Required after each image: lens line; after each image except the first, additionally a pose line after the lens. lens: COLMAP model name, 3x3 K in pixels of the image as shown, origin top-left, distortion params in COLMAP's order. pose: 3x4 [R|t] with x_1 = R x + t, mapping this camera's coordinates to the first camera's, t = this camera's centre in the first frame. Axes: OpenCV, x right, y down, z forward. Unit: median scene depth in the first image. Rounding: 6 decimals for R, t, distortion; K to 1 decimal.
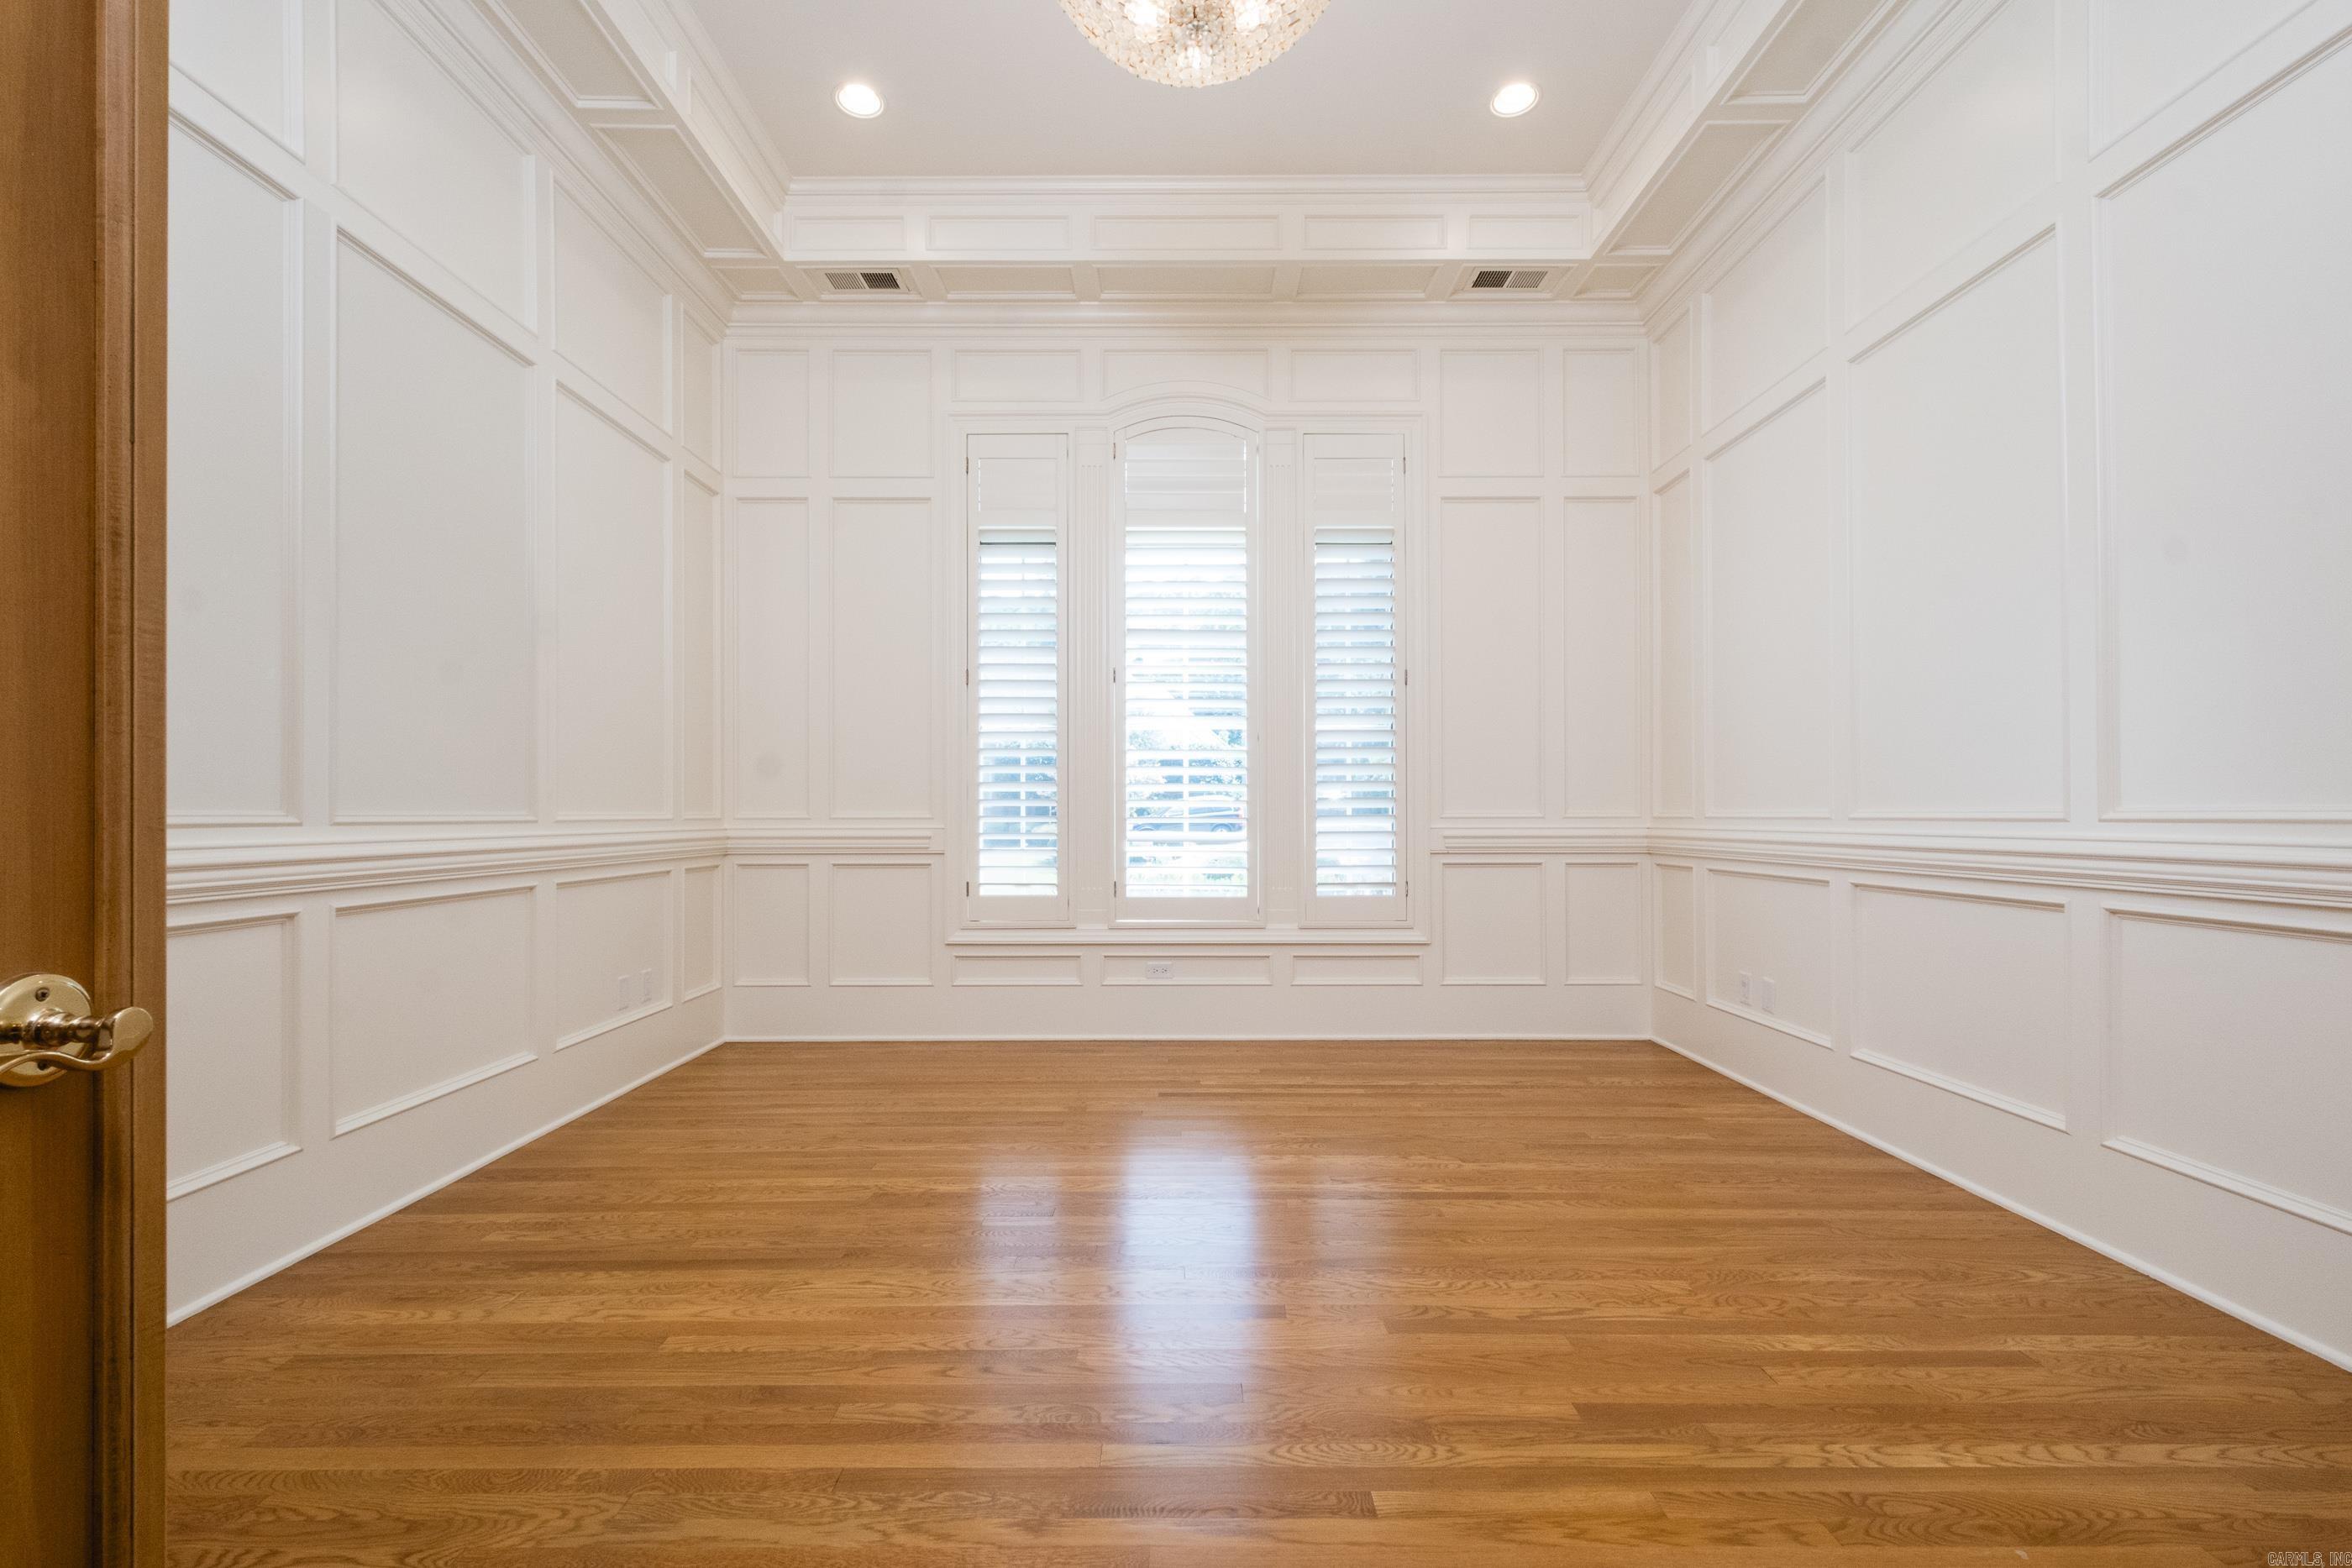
lens RADIAL K [[1017.0, 0, 1168.4], [0, 1017.0, 807.2], [0, 0, 1]] dist [0.003580, -0.000469]
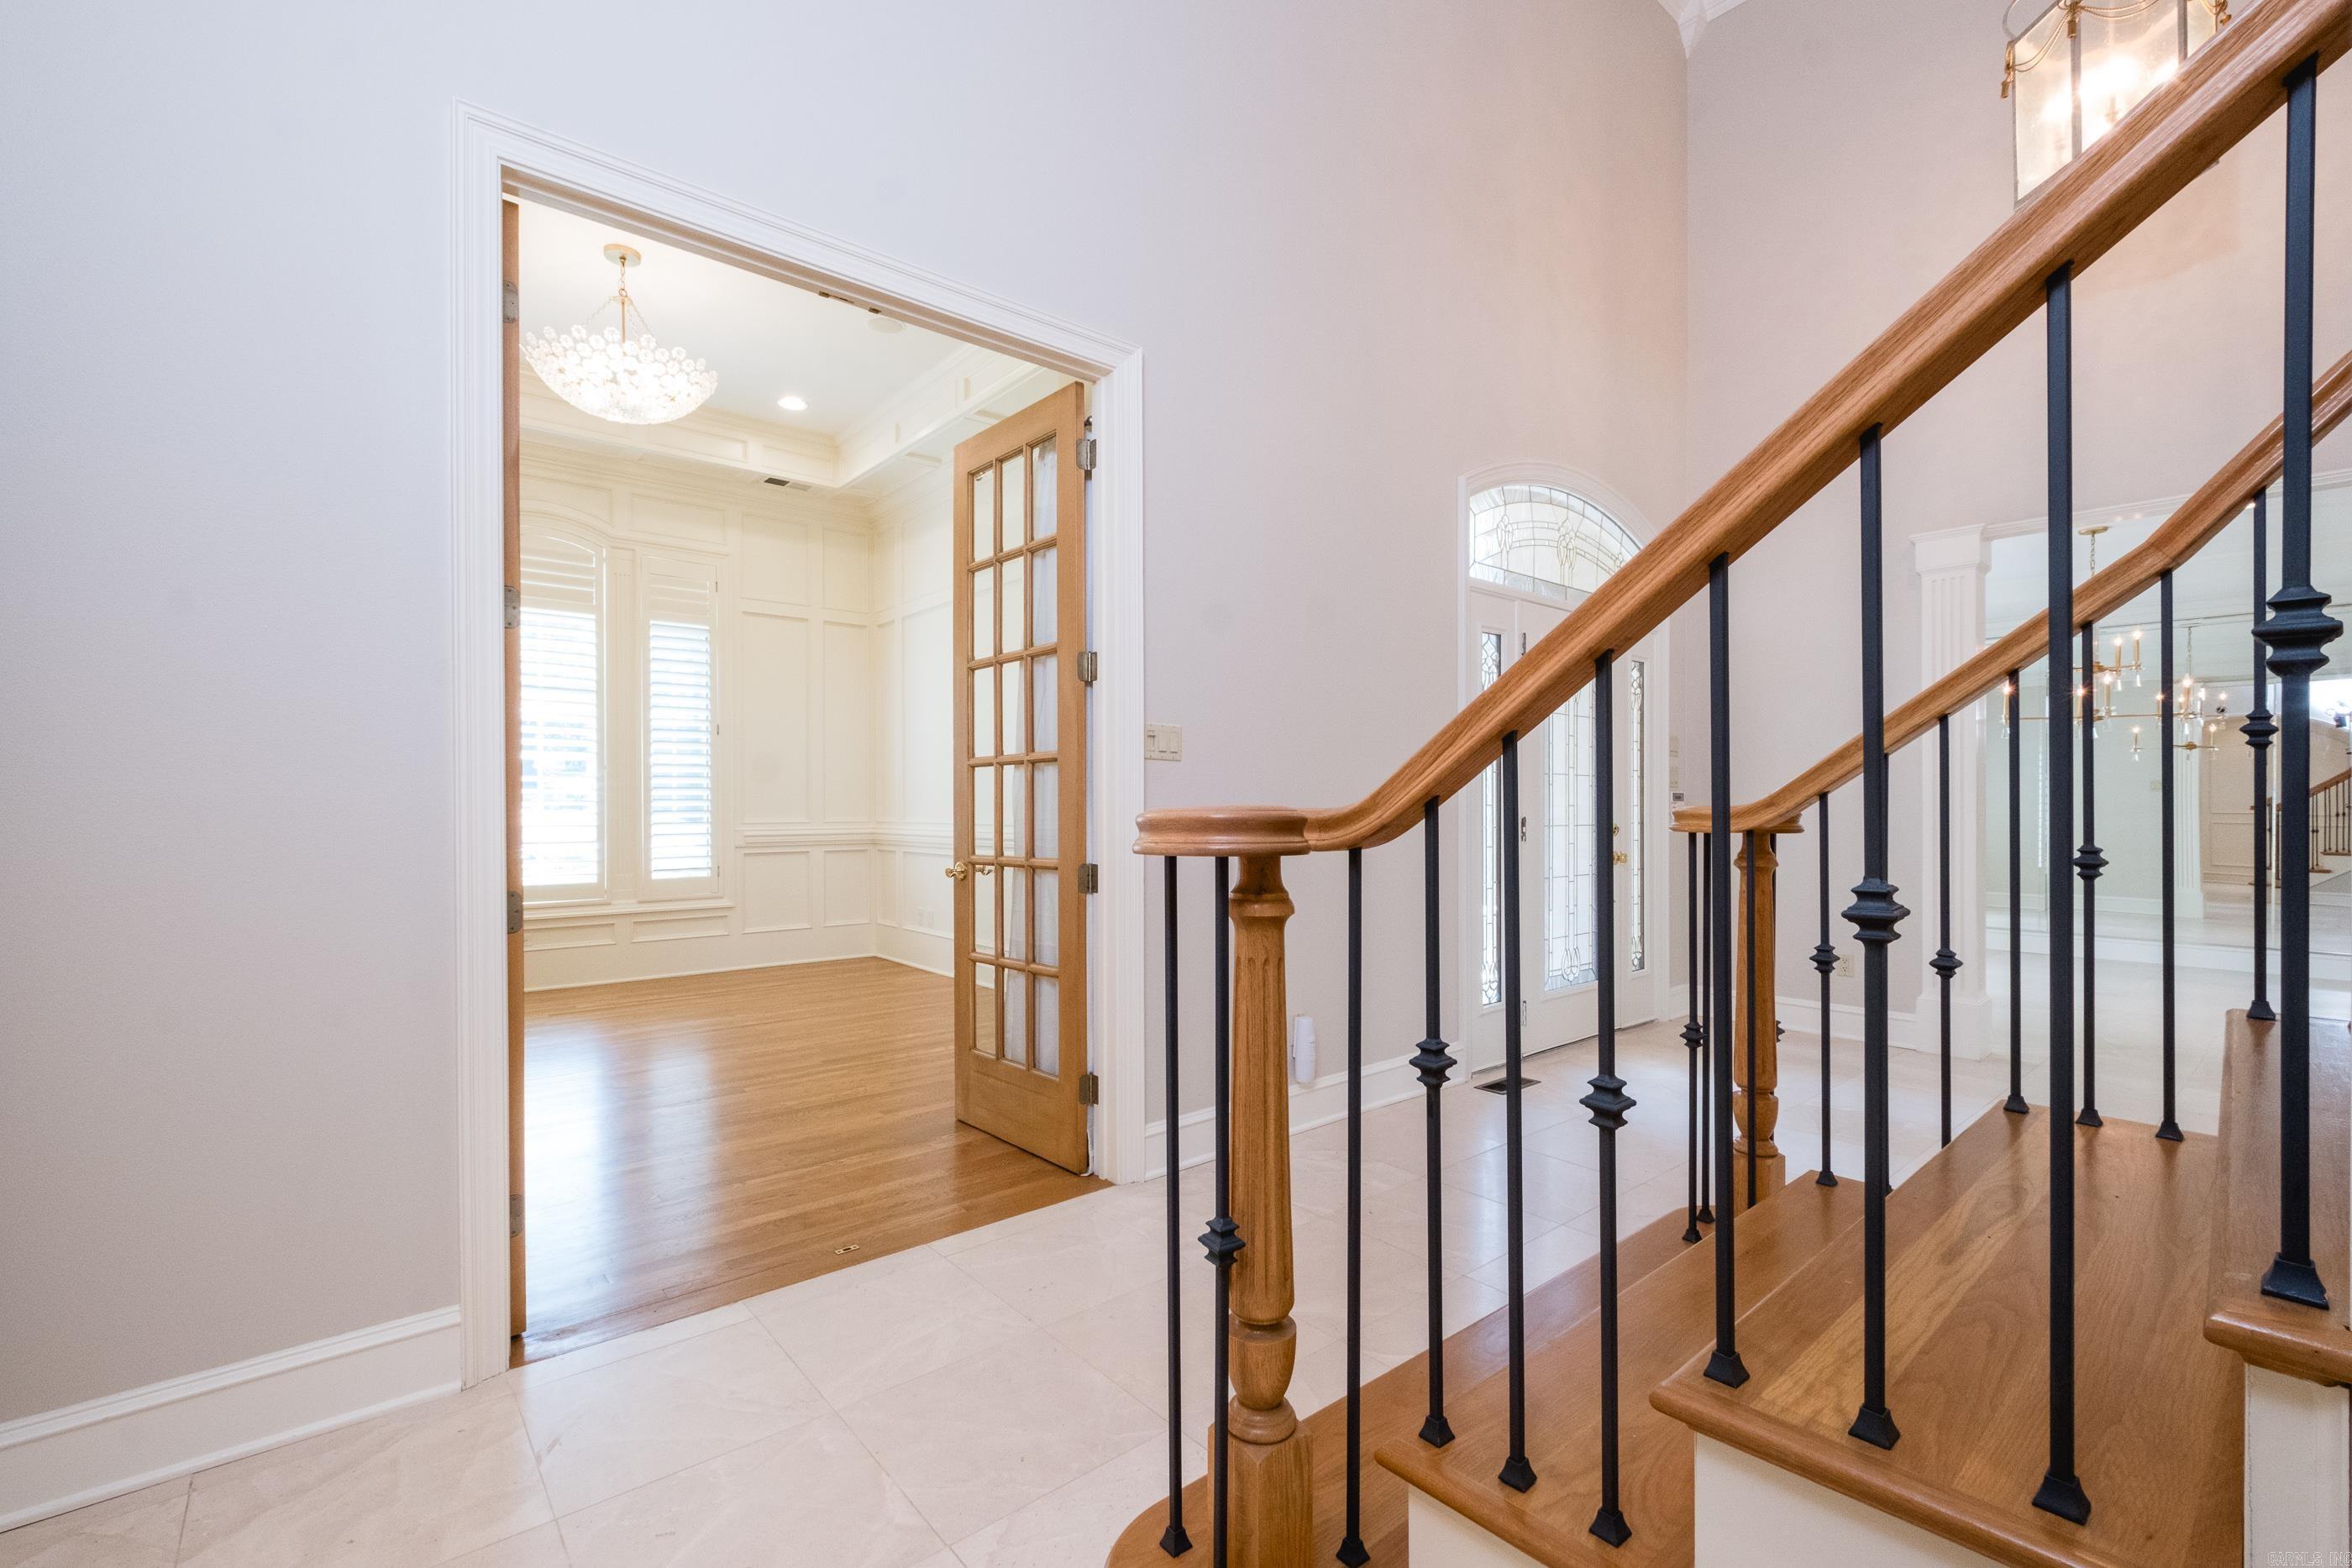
lens RADIAL K [[1017.0, 0, 1173.1], [0, 1017.0, 804.6], [0, 0, 1]] dist [0.003580, -0.000469]
pose [[0.768642, -0.000524, 0.639679, -0.206228], [0.000263, 1.000000, 0.000503, -0.018360], [-0.639679, -0.000218, 0.768642, -0.566871]]
